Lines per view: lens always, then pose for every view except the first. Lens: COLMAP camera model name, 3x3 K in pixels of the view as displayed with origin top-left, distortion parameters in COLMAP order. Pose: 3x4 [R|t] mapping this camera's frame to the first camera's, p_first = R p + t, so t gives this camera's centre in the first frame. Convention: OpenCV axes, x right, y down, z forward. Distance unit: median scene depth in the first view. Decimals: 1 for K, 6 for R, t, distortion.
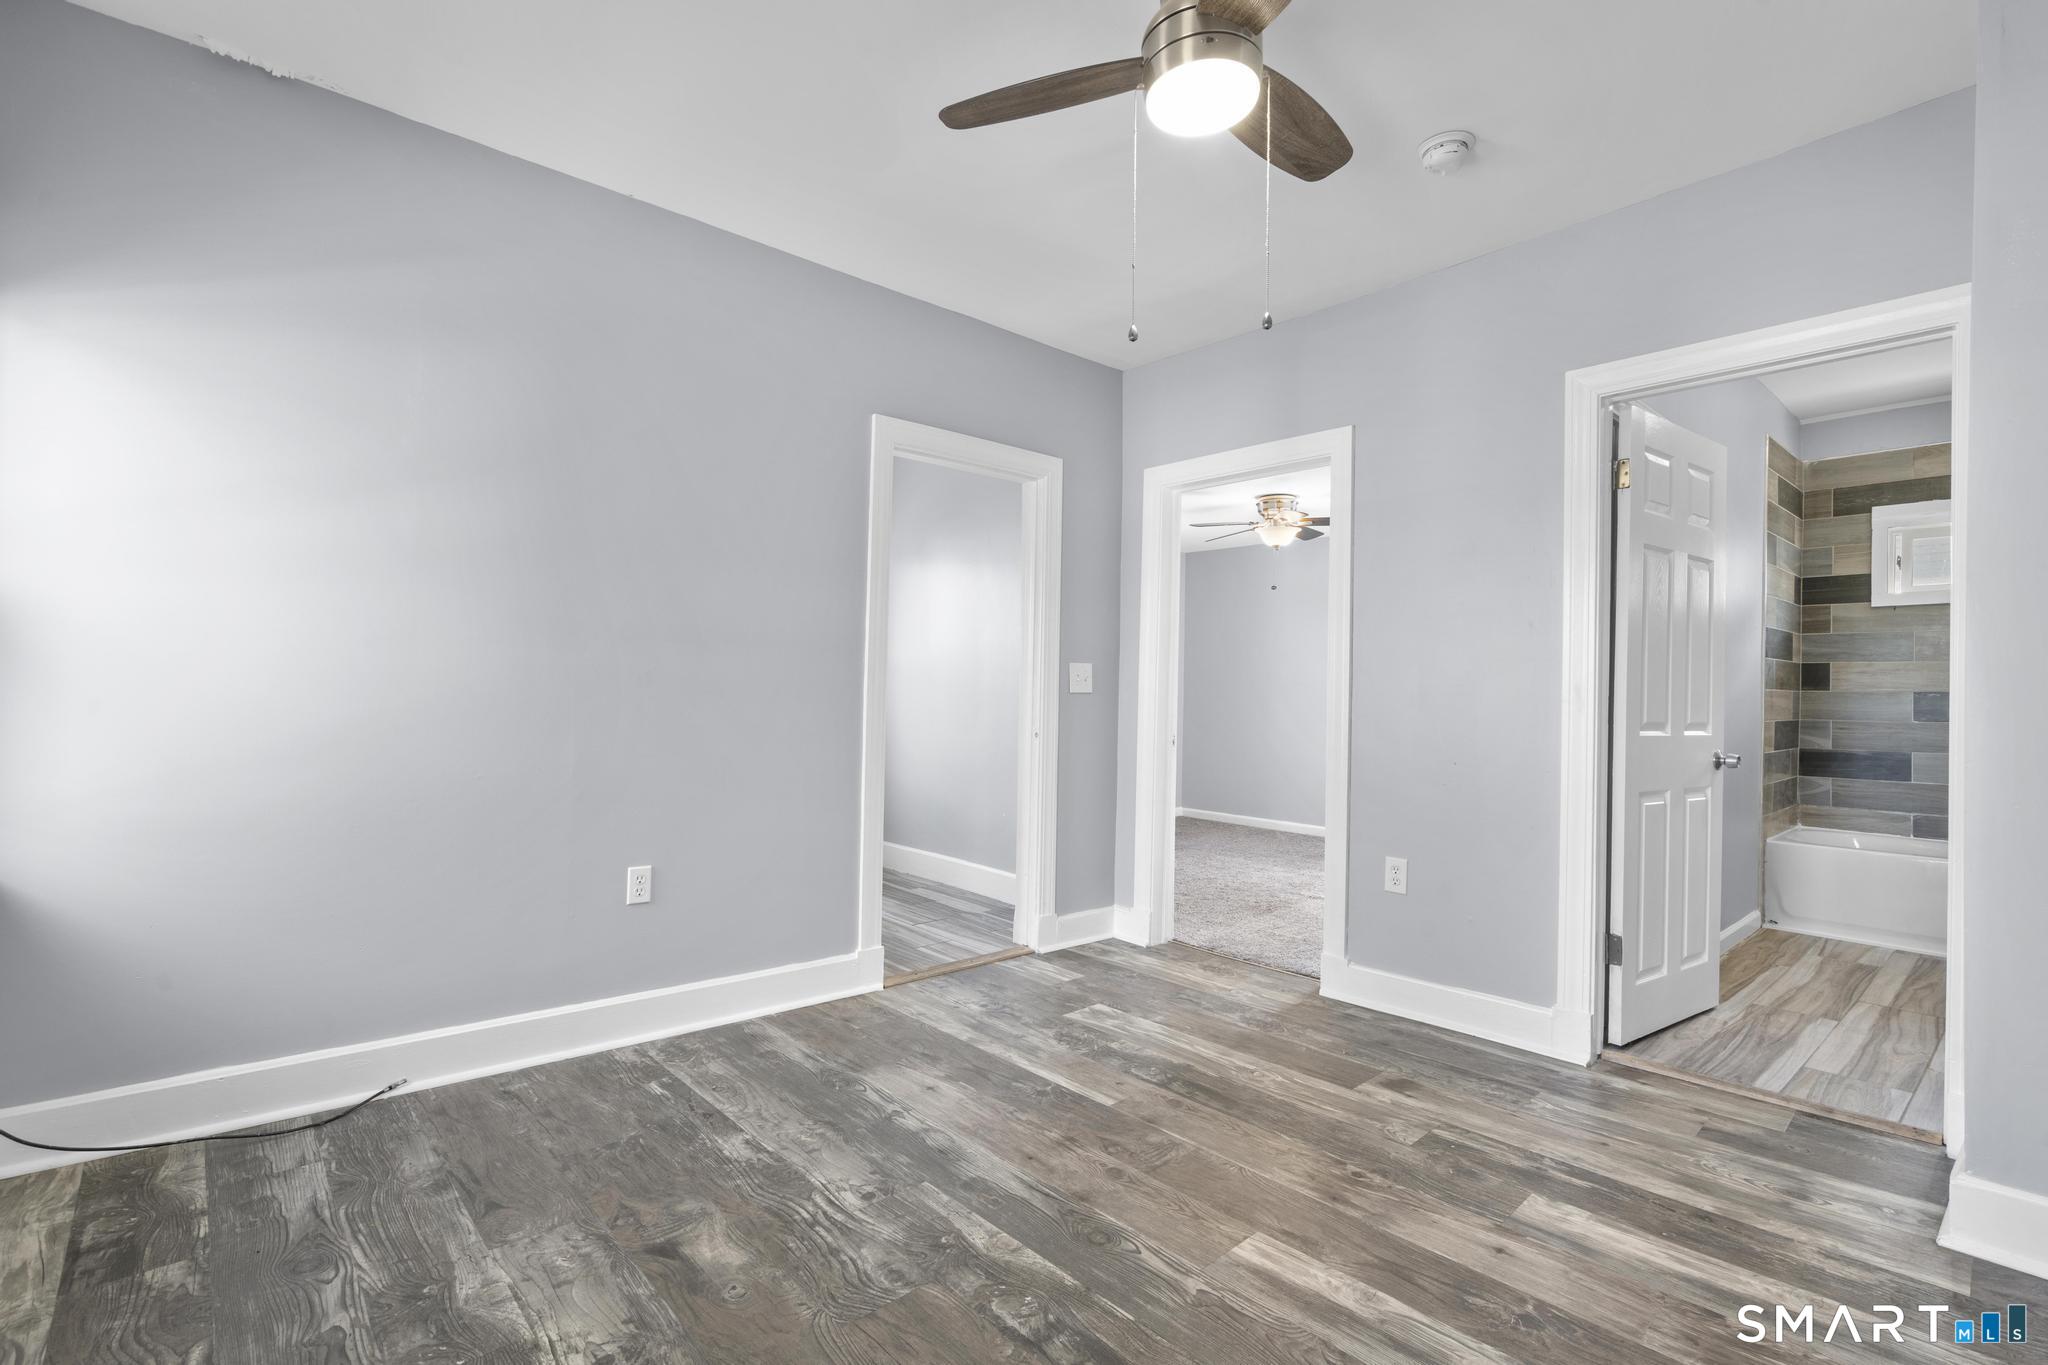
lens RADIAL K [[917.4, 0, 1023.4], [0, 917.4, 686.6], [0, 0, 1]] dist [-0.012042, 0.006150]
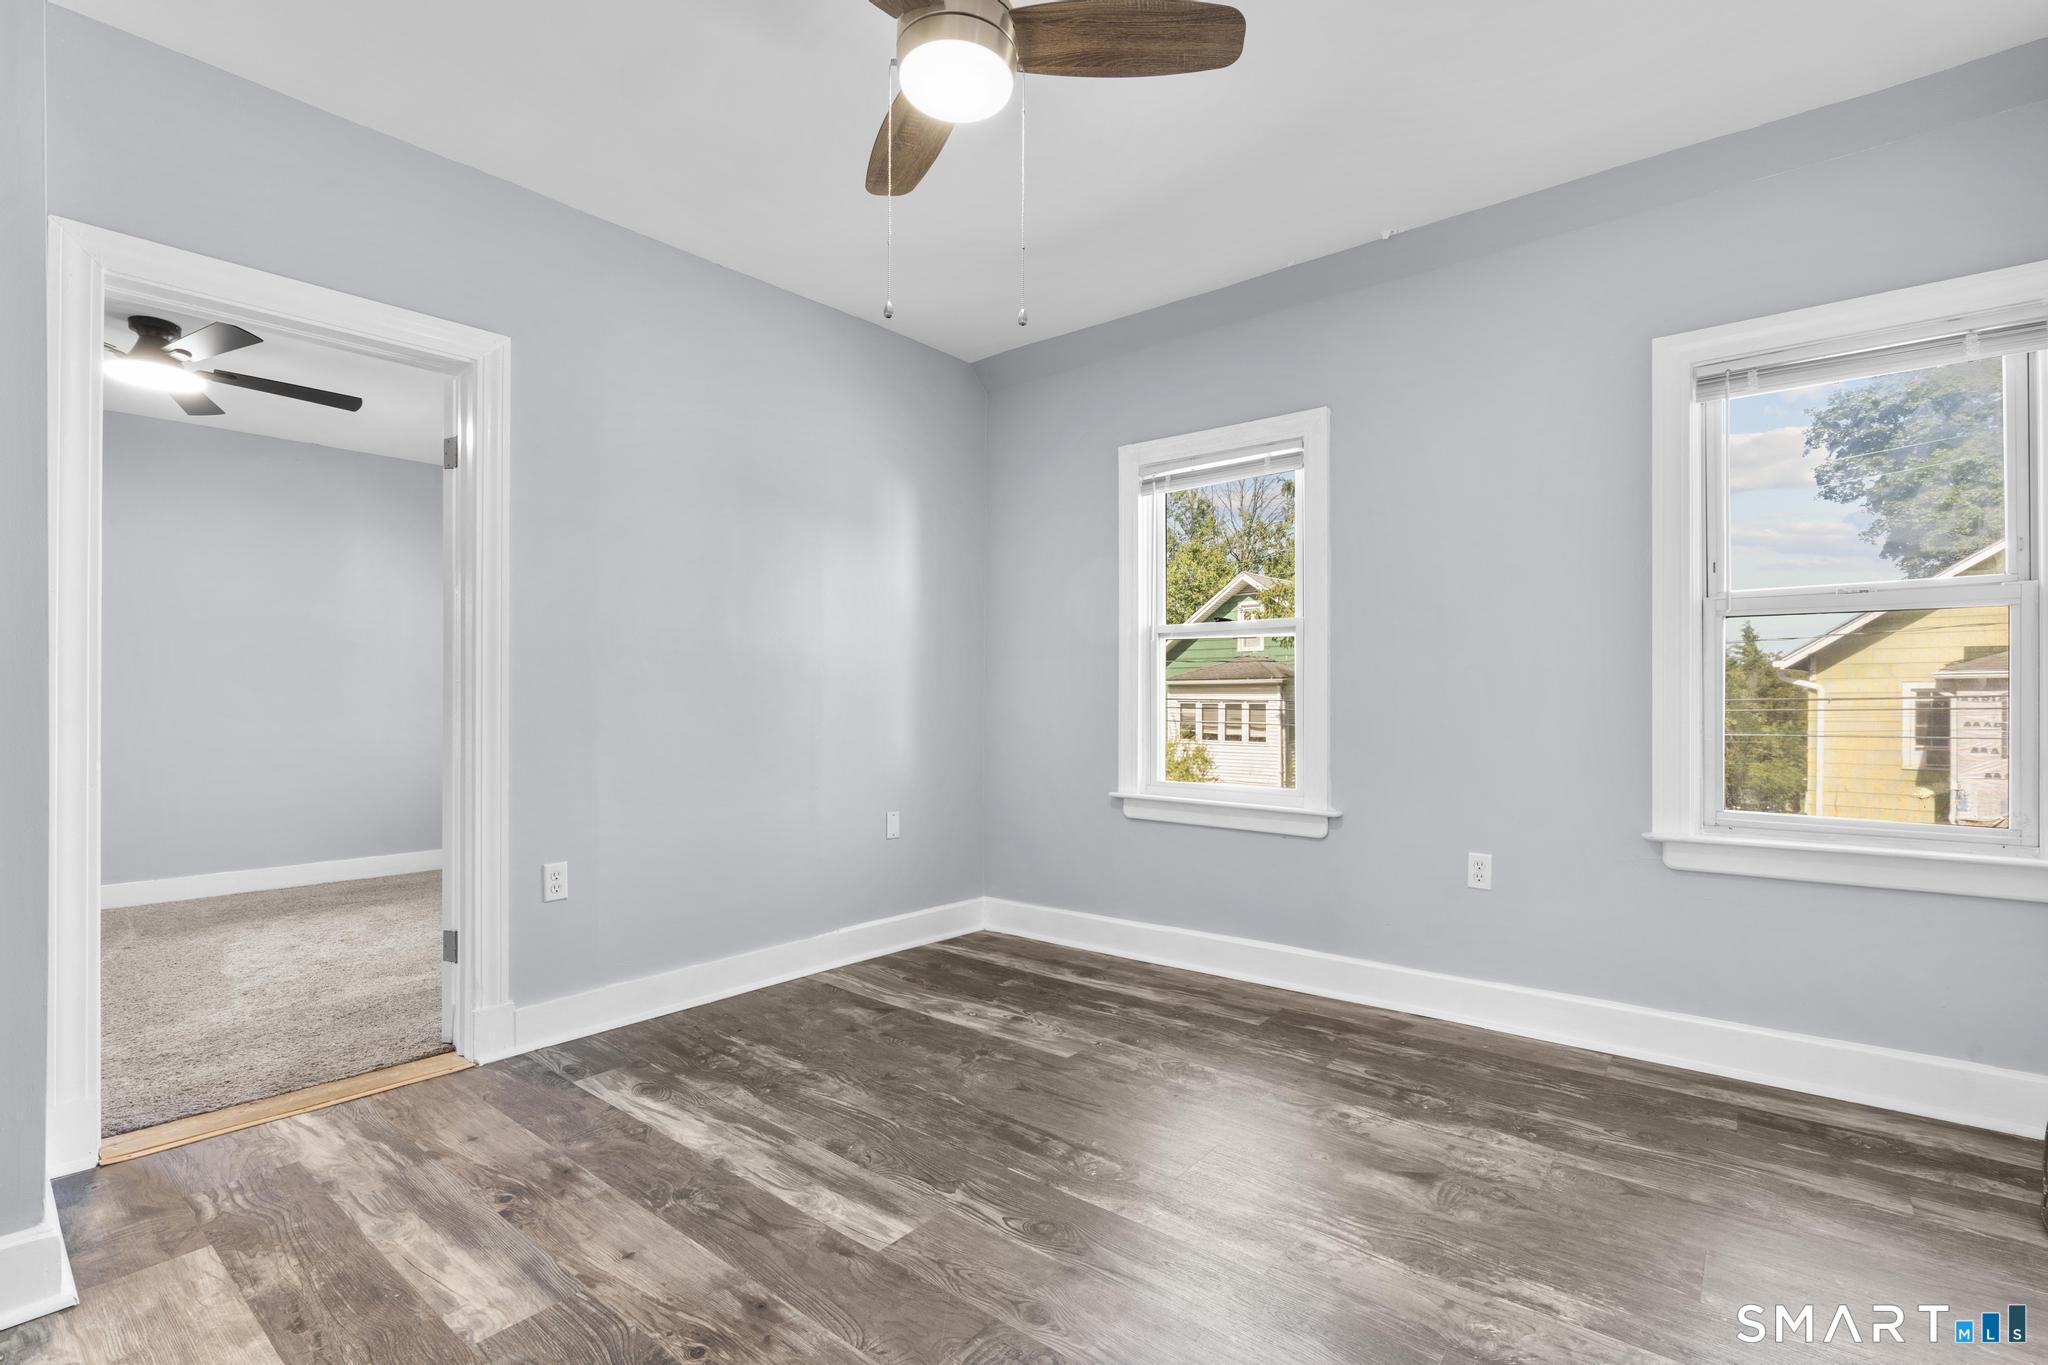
lens RADIAL K [[917.4, 0, 1023.4], [0, 917.4, 686.6], [0, 0, 1]] dist [-0.012042, 0.006150]
pose [[-0.988441, -0.016058, -0.150752, 0.270485], [-0.012498, 0.999621, -0.024536, 0.043359], [0.151089, -0.022368, -0.988267, 2.035035]]
